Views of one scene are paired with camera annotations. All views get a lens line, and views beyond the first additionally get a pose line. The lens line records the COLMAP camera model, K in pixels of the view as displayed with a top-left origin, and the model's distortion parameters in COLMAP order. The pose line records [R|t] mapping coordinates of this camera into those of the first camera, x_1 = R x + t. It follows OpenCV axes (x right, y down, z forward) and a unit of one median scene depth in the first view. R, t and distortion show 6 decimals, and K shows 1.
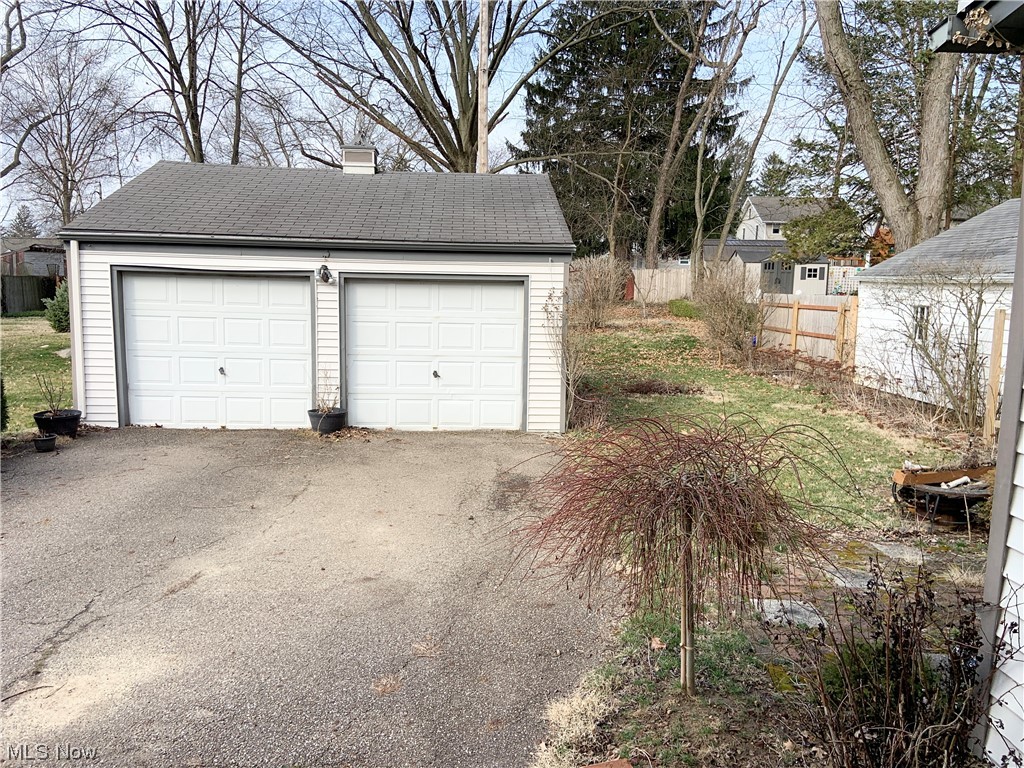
lens RADIAL K [[768.3, 0, 513.9], [0, 768.3, 385.4], [0, 0, 1]] dist [0.134309, -0.174126]
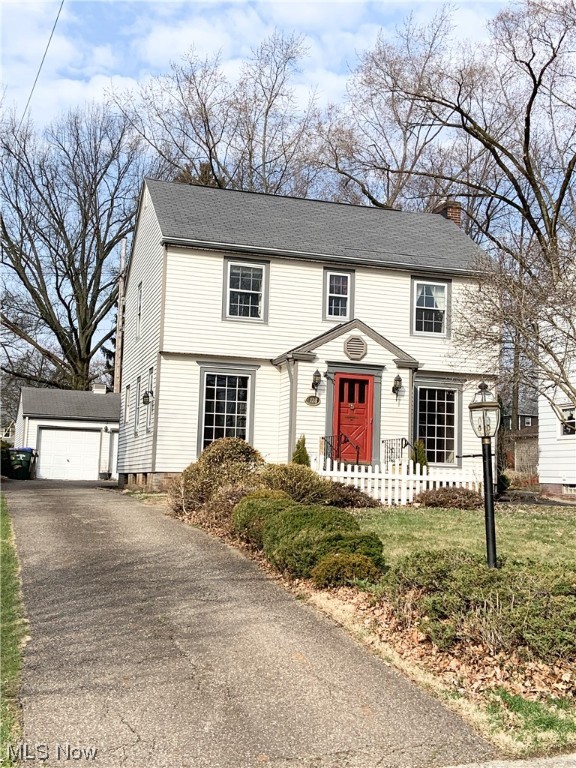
lens RADIAL K [[942.1, 0, 288.0], [0, 942.1, 384.0], [0, 0, 1]] dist [0.117074, 0.002054]
pose [[0.969343, 0.036274, 0.243018, -0.455614], [0.019550, 0.974521, -0.223443, 0.528994], [-0.244932, 0.221344, 0.943936, -2.728636]]
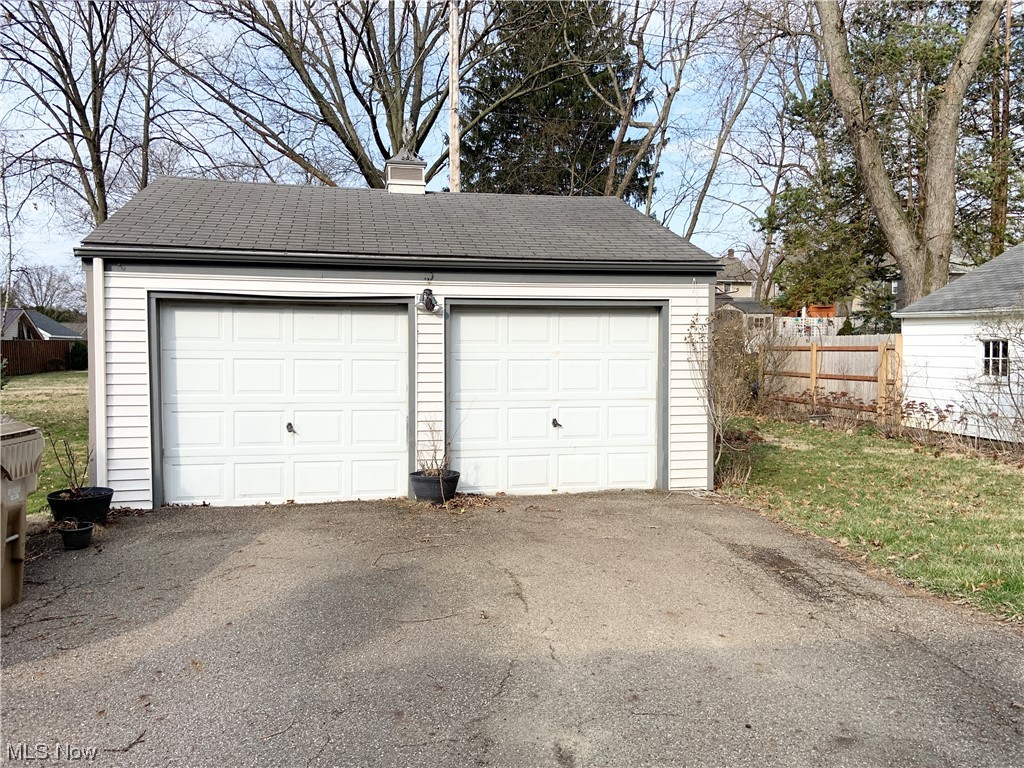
lens RADIAL K [[768.3, 0, 513.9], [0, 768.3, 385.4], [0, 0, 1]] dist [0.134309, -0.174126]
pose [[0.989479, -0.025368, 0.142433, -0.266135], [0.036559, 0.996398, -0.076511, 0.006645], [-0.139979, 0.080914, 0.986843, 0.211603]]
